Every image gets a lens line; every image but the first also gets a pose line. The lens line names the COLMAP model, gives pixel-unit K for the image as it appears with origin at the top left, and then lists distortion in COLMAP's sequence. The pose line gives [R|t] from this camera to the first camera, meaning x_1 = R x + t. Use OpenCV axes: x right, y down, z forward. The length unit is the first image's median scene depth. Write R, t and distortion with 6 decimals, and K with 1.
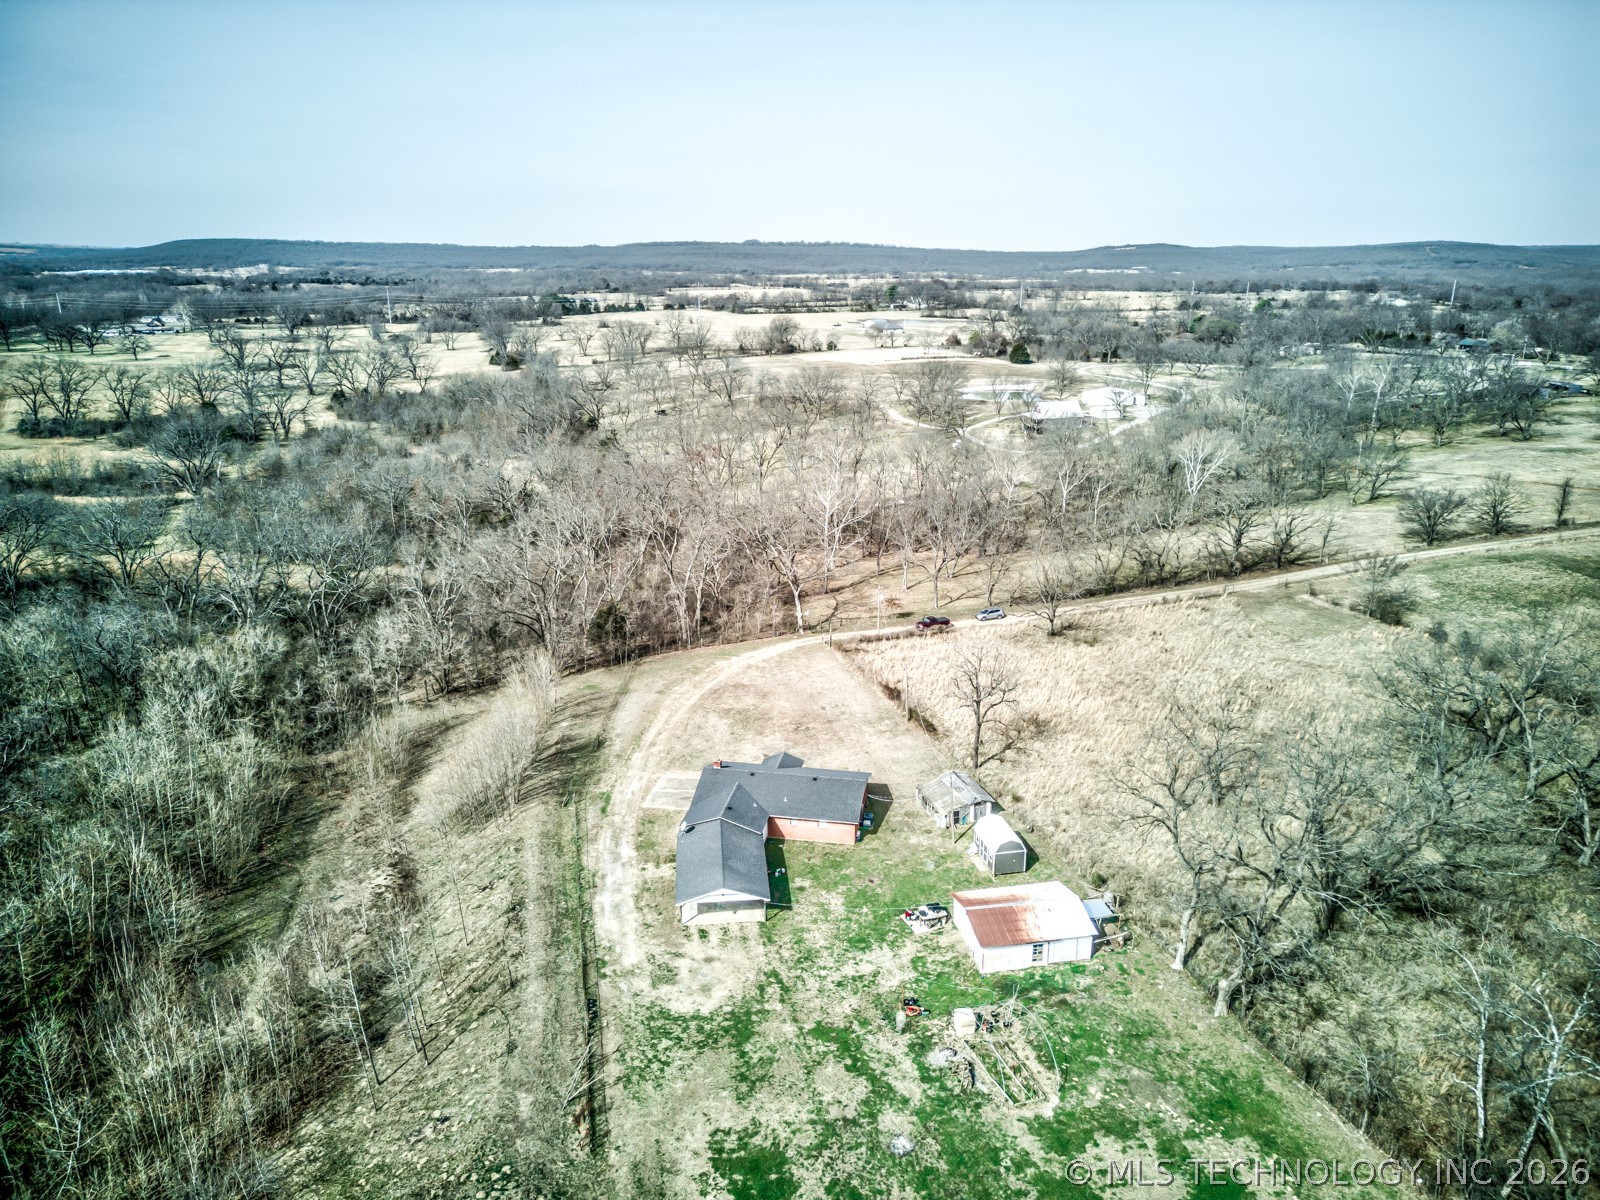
lens RADIAL K [[1121.5, 0, 810.5], [0, 1121.5, 593.2], [0, 0, 1]] dist [0.069405, -0.055448]
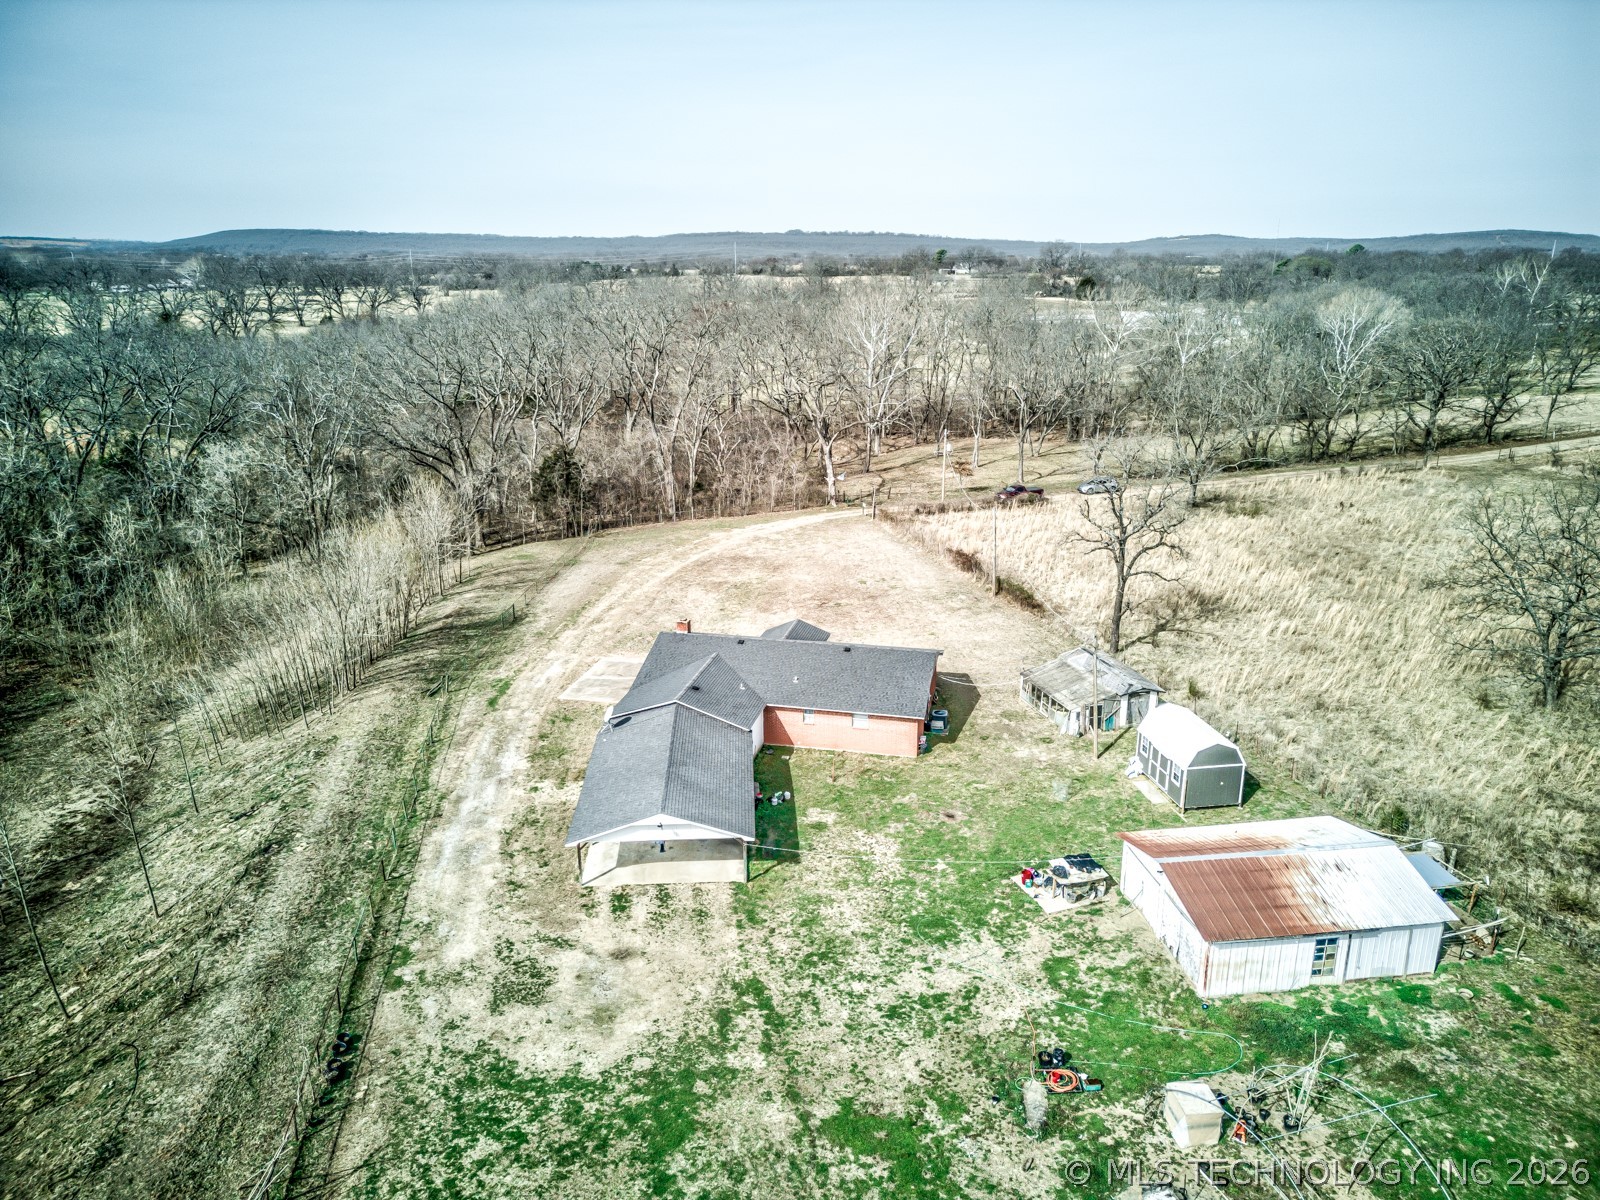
lens RADIAL K [[1121.5, 0, 806.6], [0, 1121.5, 601.0], [0, 0, 1]] dist [0.069405, -0.055448]
pose [[0.999175, 0.010710, -0.039180, 0.006486], [-0.010498, 0.999929, 0.005629, 0.172631], [0.039238, -0.005213, 0.999216, 0.529550]]
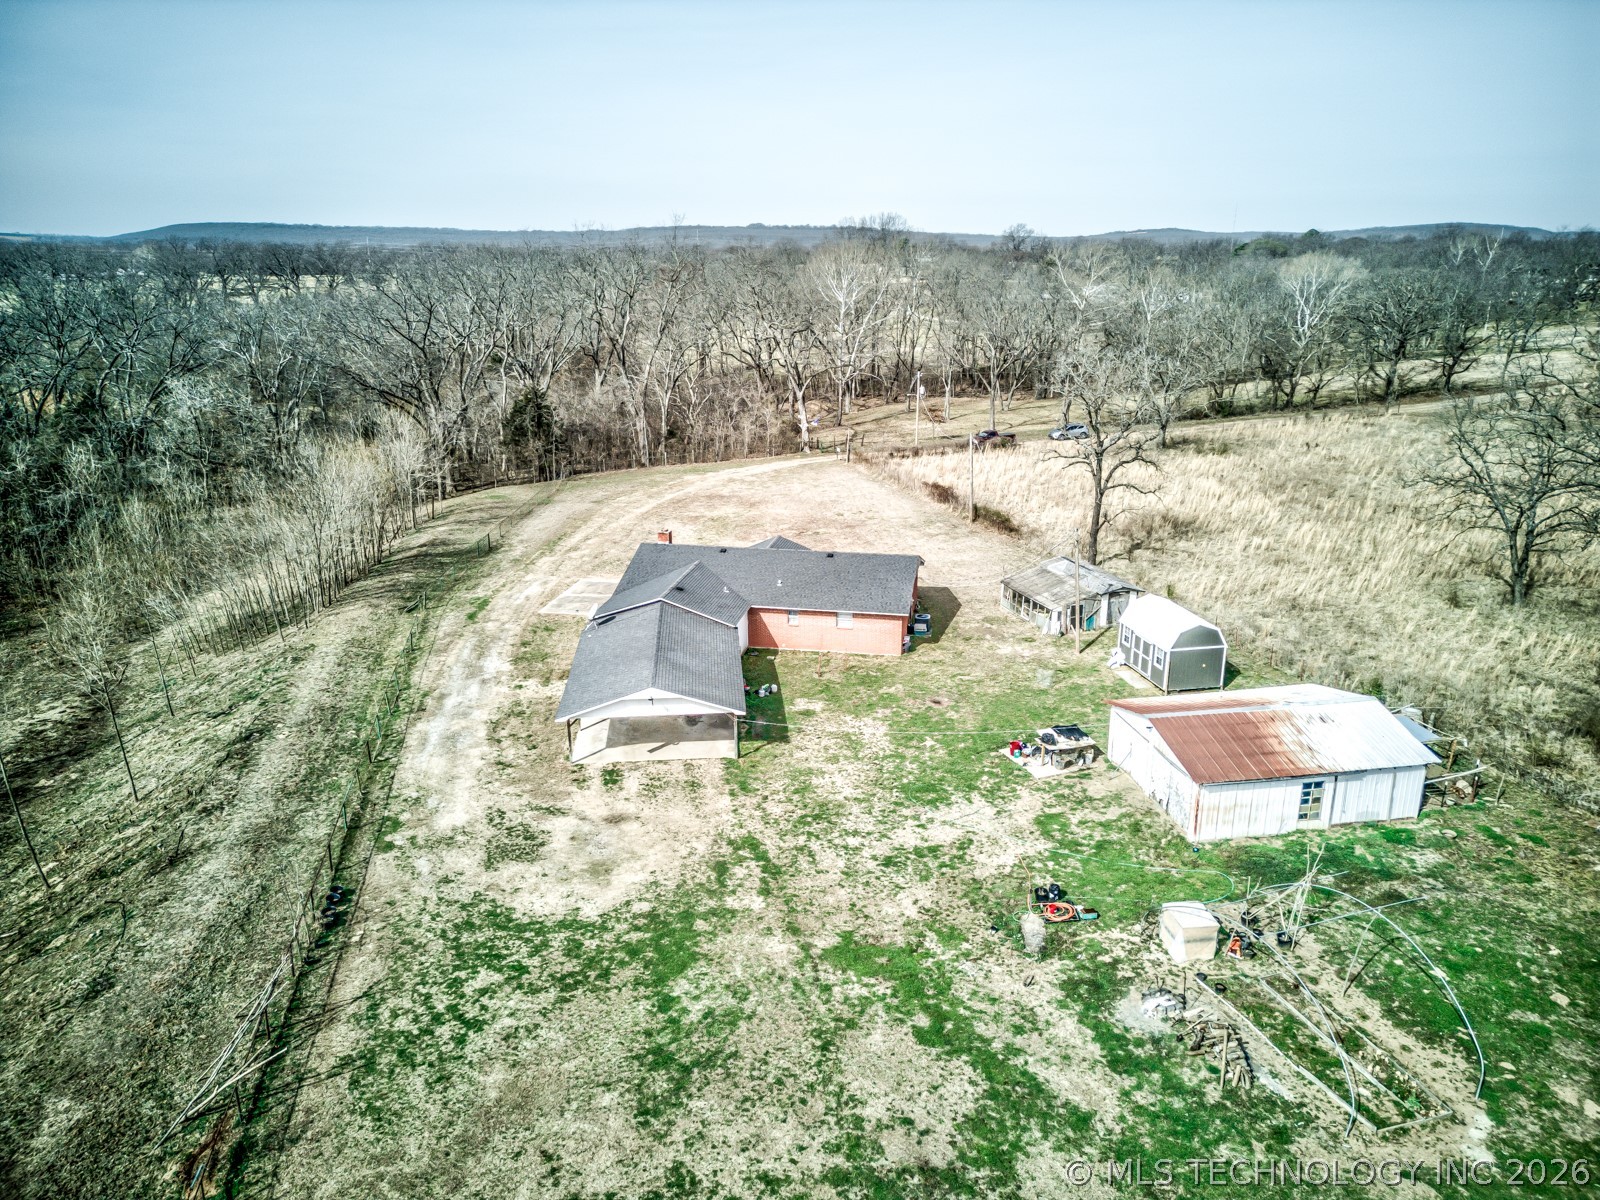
lens RADIAL K [[1121.5, 0, 806.8], [0, 1121.5, 597.3], [0, 0, 1]] dist [0.069405, -0.055448]
pose [[0.999965, -0.000932, -0.008301, -0.004195], [0.000984, 0.999980, 0.006244, 0.230759], [0.008295, -0.006252, 0.999946, 0.529380]]
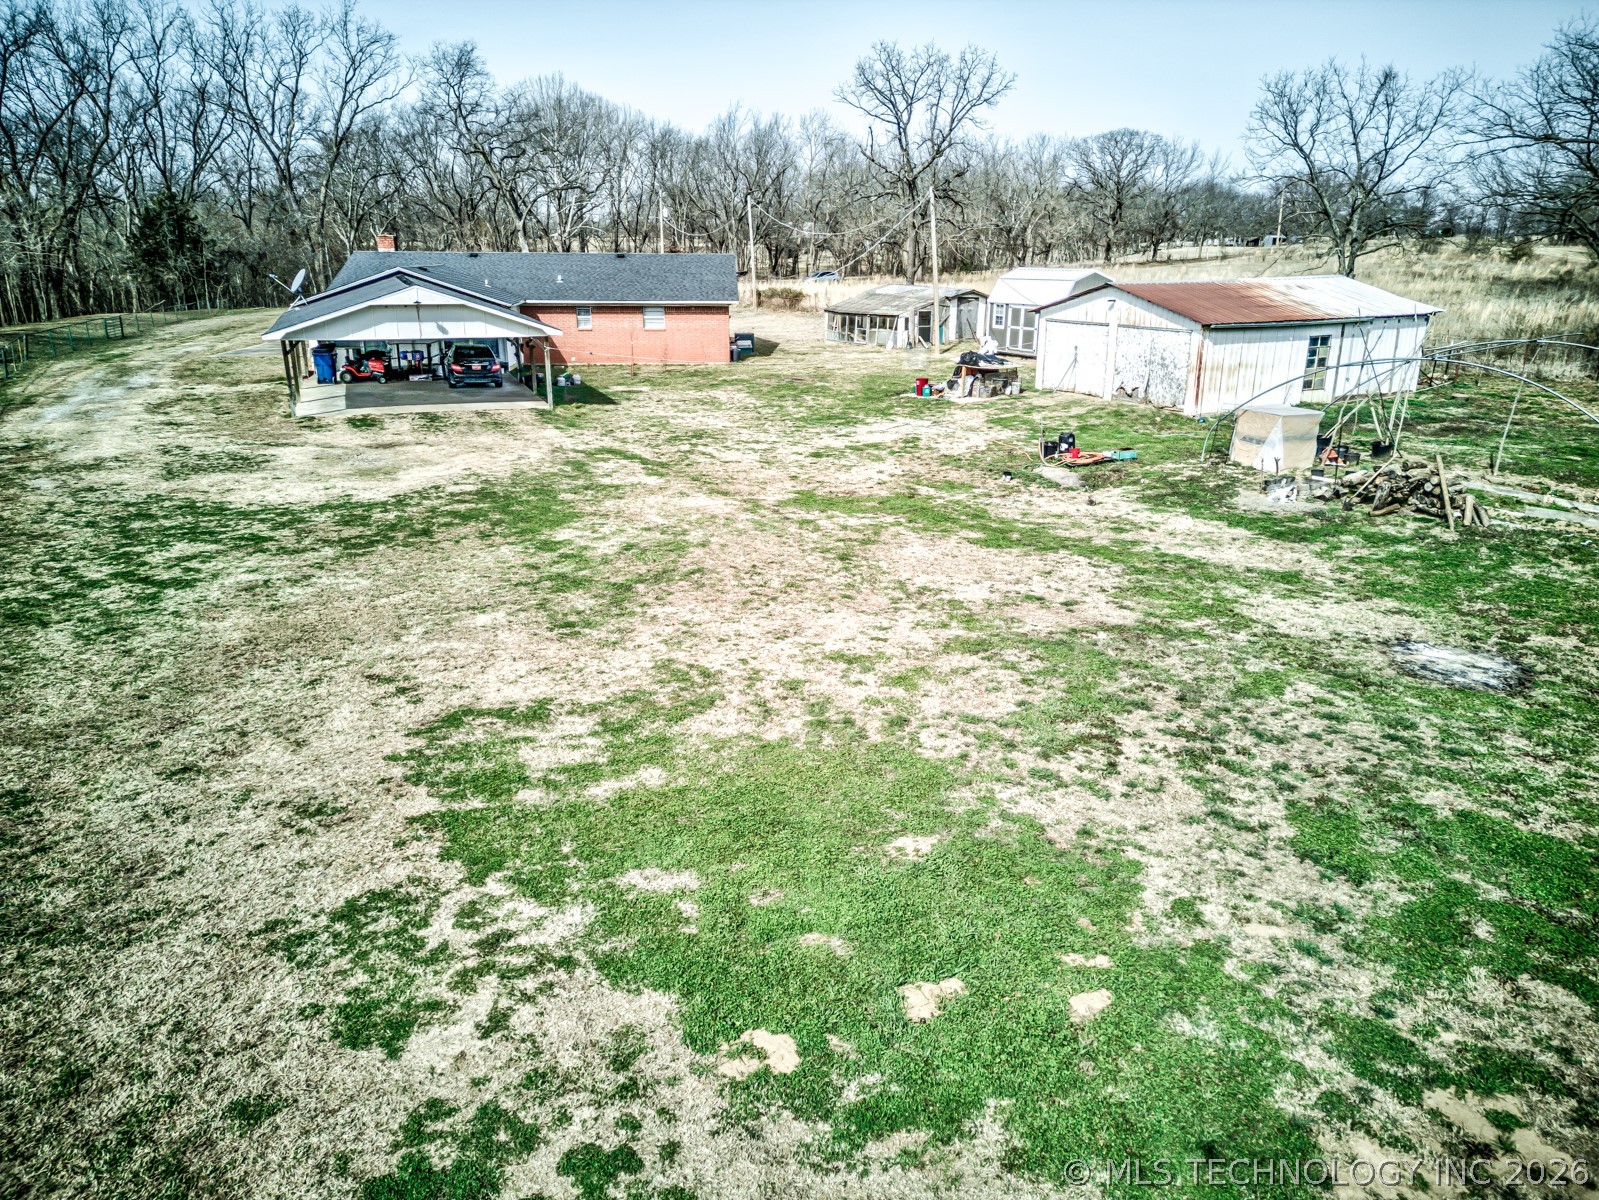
lens RADIAL K [[1120.8, 0, 807.9], [0, 1120.8, 593.3], [0, 0, 1]] dist [0.069405, -0.055448]
pose [[0.964250, -0.077783, 0.253322, -0.060853], [0.077189, 0.996941, 0.012298, 0.376594], [-0.253503, 0.007695, 0.967304, 0.683451]]
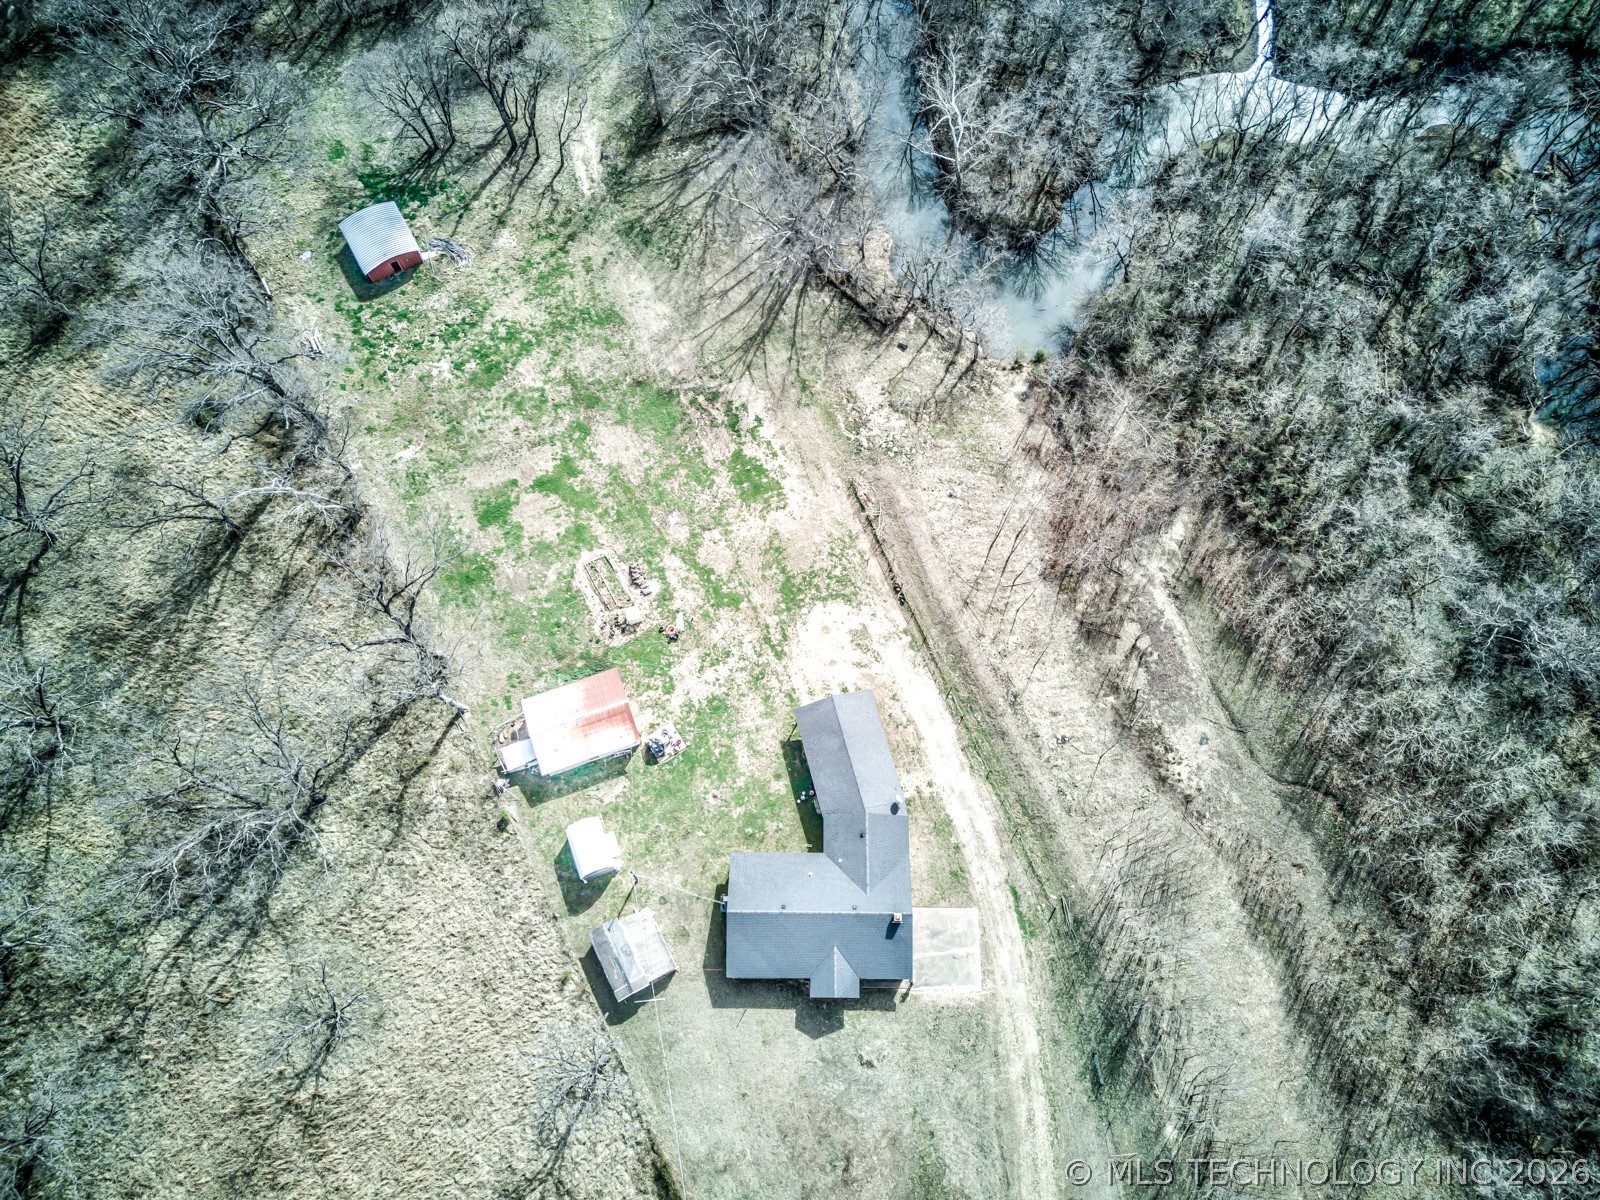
lens RADIAL K [[1121.5, 0, 808.0], [0, 1121.5, 609.0], [0, 0, 1]] dist [0.069405, -0.055448]
pose [[-0.986522, 0.156611, -0.047397, -0.012599], [-0.035748, 0.076384, 0.996437, -0.952809], [0.159673, 0.984702, -0.069756, 1.042304]]
